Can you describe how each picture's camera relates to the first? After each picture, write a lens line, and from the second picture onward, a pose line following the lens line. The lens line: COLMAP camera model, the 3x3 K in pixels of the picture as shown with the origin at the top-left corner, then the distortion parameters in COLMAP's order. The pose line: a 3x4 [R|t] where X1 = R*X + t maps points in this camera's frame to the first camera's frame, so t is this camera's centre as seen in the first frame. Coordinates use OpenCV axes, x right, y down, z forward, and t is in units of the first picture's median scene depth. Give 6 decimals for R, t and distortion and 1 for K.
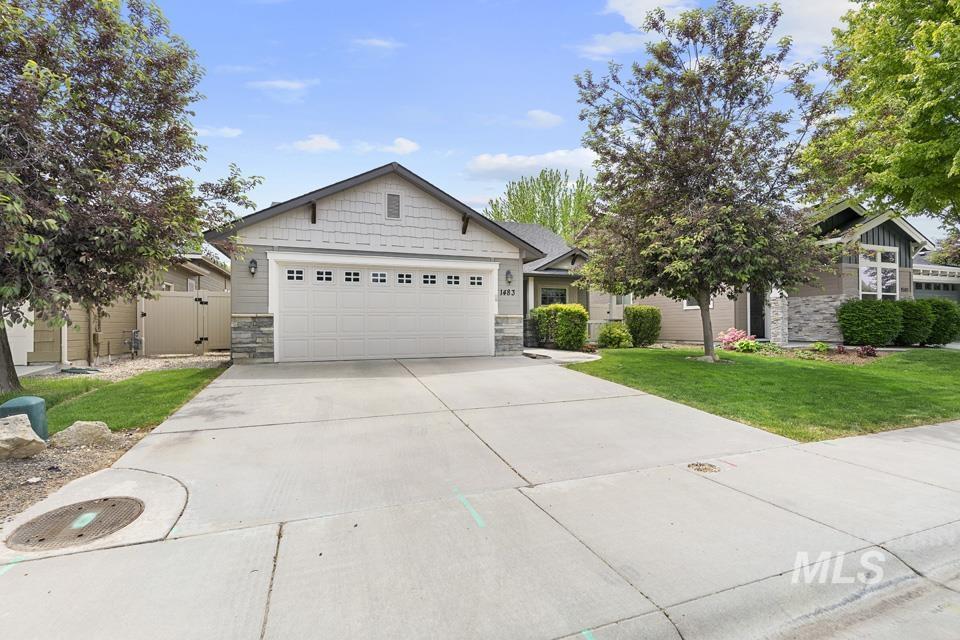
lens RADIAL K [[433.1, 0, 475.7], [0, 433.1, 318.5], [0, 0, 1]] dist [-0.005645, 0.003274]
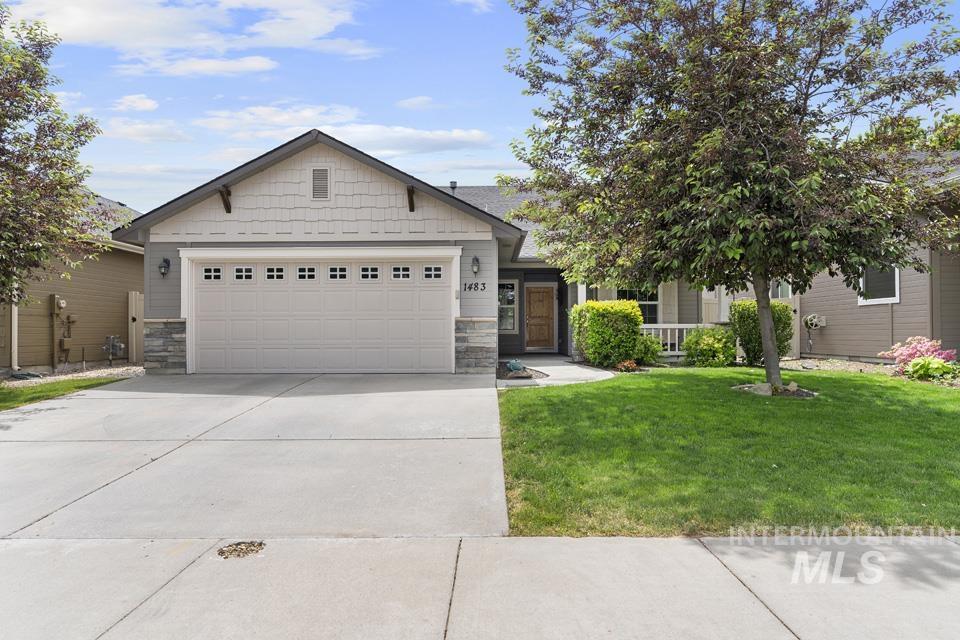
lens RADIAL K [[559.3, 0, 462.2], [0, 559.3, 323.4], [0, 0, 1]] dist [-0.005422, 0.002226]
pose [[0.937003, -0.004466, -0.349293, 0.419387], [0.004209, 0.999990, -0.001496, 0.002545], [0.349296, -0.000069, 0.937012, 0.120292]]
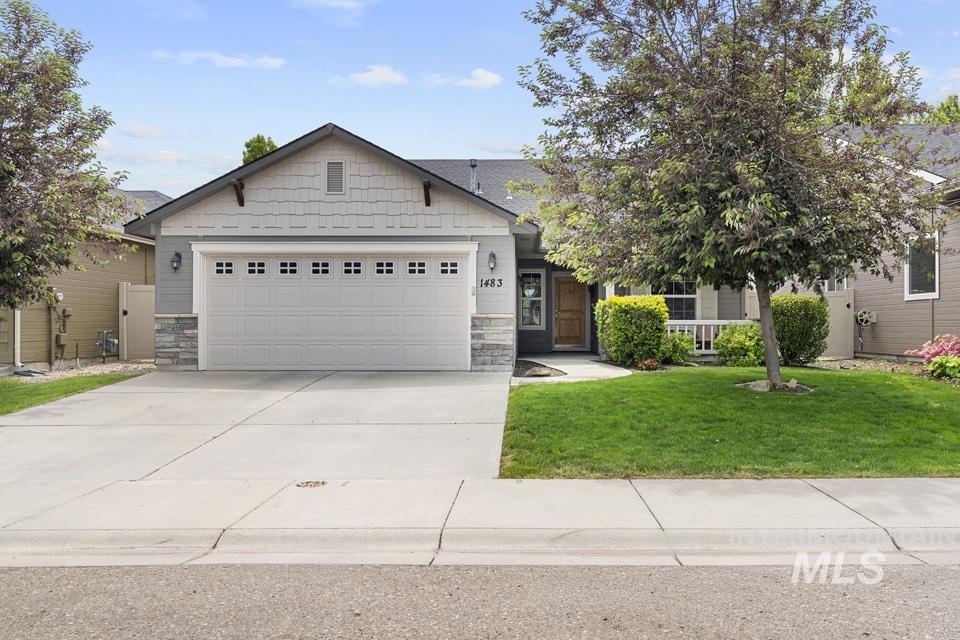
lens RADIAL K [[709.8, 0, 482.1], [0, 709.8, 309.7], [0, 0, 1]] dist [-0.002376, 0.001979]
pose [[0.933333, -0.003231, -0.358996, 0.526632], [0.000813, 0.999976, -0.006887, -0.008591], [0.359010, 0.006136, 0.933314, -0.111020]]
